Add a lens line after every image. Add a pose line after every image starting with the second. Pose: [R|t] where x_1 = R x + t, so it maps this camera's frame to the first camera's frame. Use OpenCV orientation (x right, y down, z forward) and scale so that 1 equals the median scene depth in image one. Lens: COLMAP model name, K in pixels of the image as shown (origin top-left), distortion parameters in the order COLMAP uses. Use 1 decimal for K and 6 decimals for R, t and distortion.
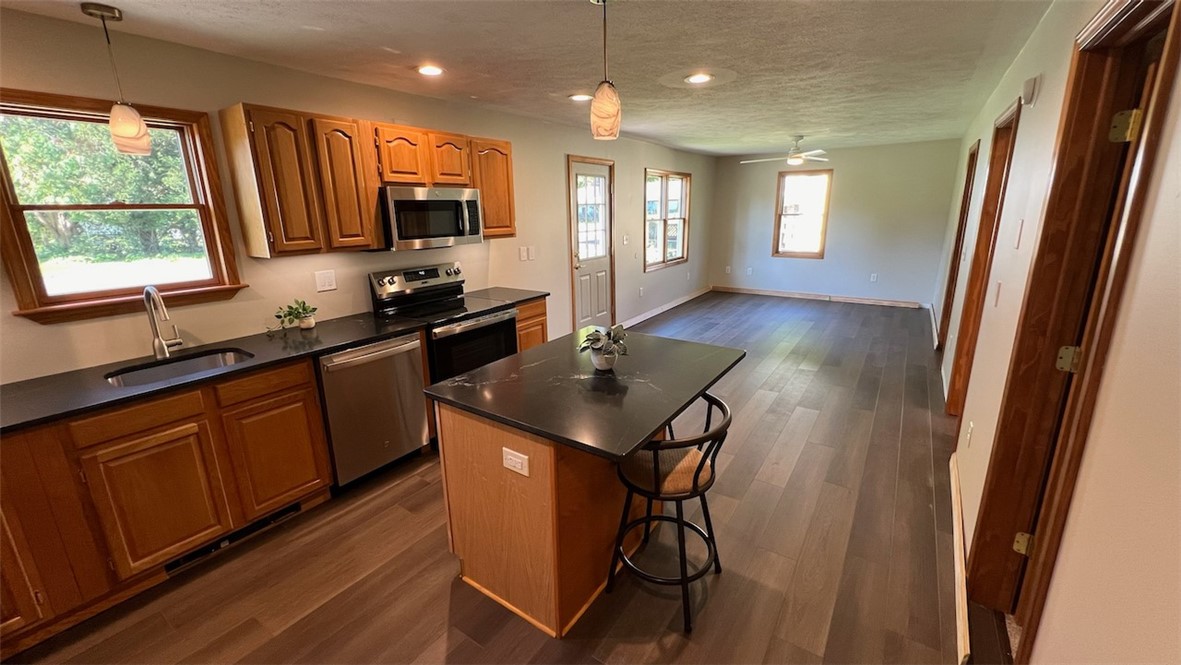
lens RADIAL K [[473.6, 0, 585.1], [0, 473.6, 330.9], [0, 0, 1]] dist [-0.002148, 0.000109]
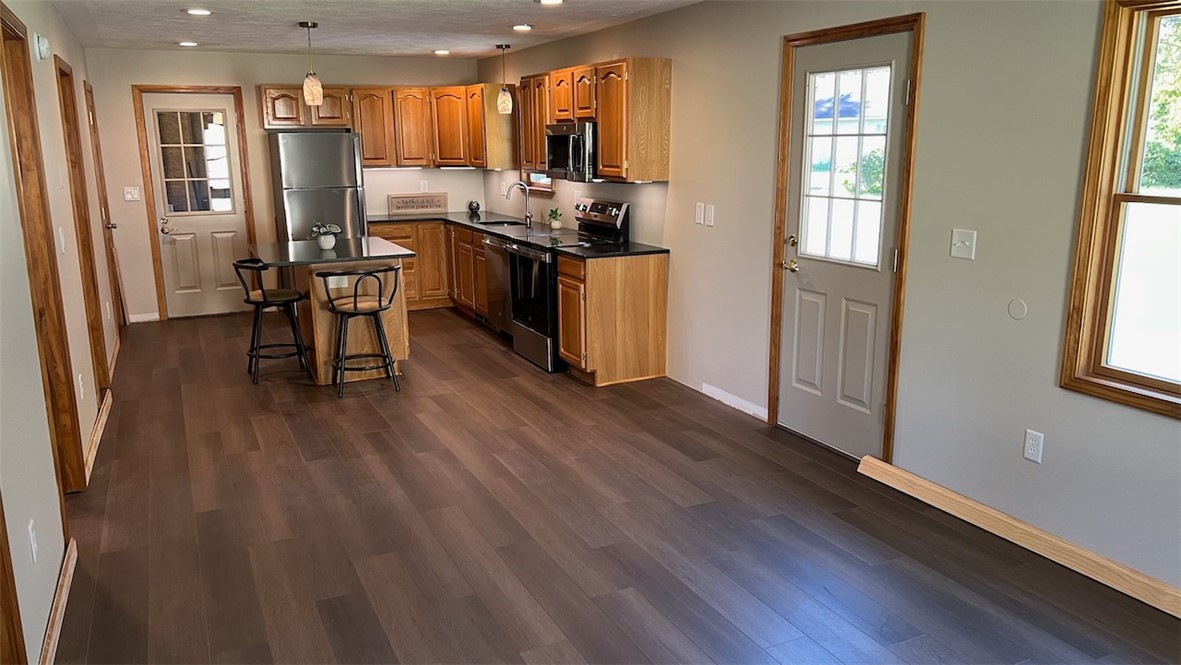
lens RADIAL K [[886.4, 0, 593.0], [0, 886.4, 337.5], [0, 0, 1]] dist [0.069344, -0.093142]
pose [[-0.498694, 0.210636, -0.840795, 1.420340], [-0.201707, 0.915191, 0.348911, -0.569892], [0.842982, 0.343594, -0.413914, 2.037579]]
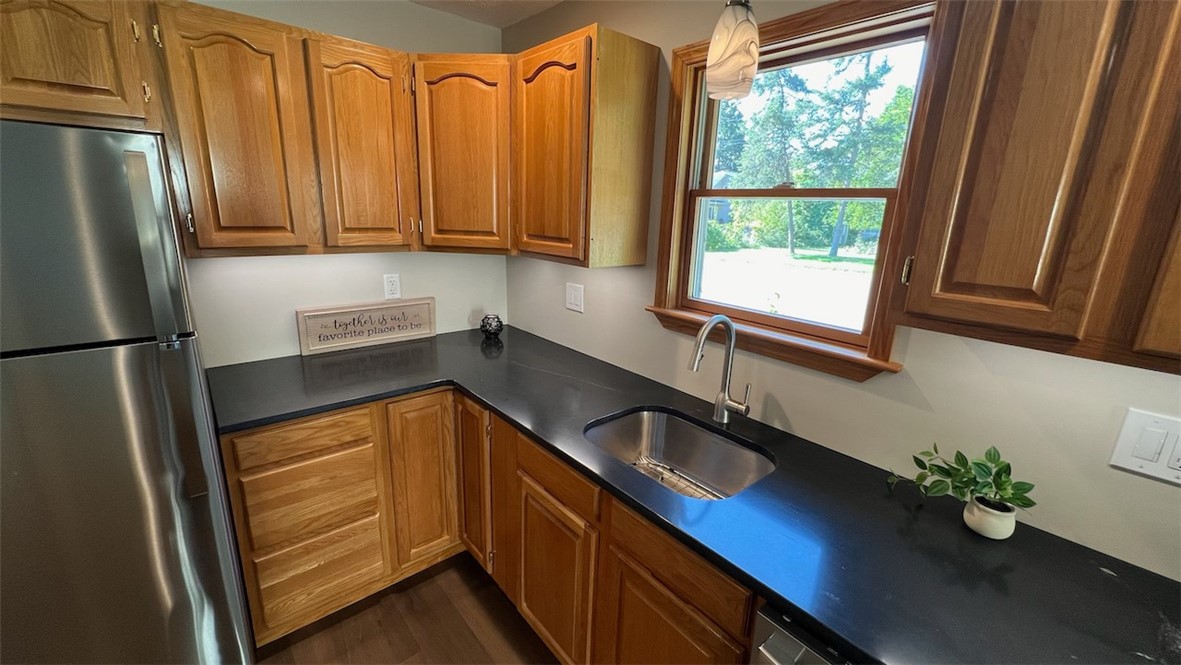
lens RADIAL K [[472.4, 0, 587.2], [0, 472.4, 330.3], [0, 0, 1]] dist [-0.002377, 0.000434]
pose [[-0.255016, 0.247533, -0.934716, -0.190868], [-0.275953, 0.907844, 0.315705, -0.158227], [0.926724, 0.338448, -0.163207, 0.657407]]
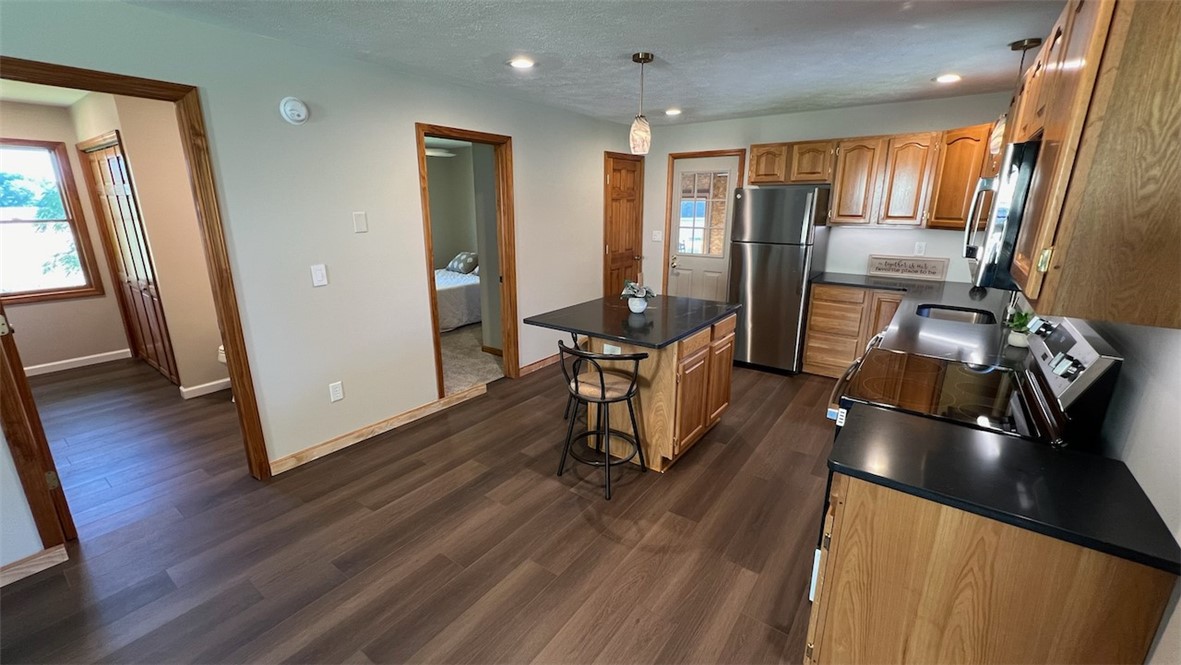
lens RADIAL K [[472.4, 0, 587.2], [0, 472.4, 330.3], [0, 0, 1]] dist [-0.002377, 0.000434]
pose [[-0.999510, 0.008448, 0.030130, 0.099338], [0.022374, 0.866102, 0.499367, -0.397644], [-0.021877, 0.499797, -0.865866, 1.526710]]
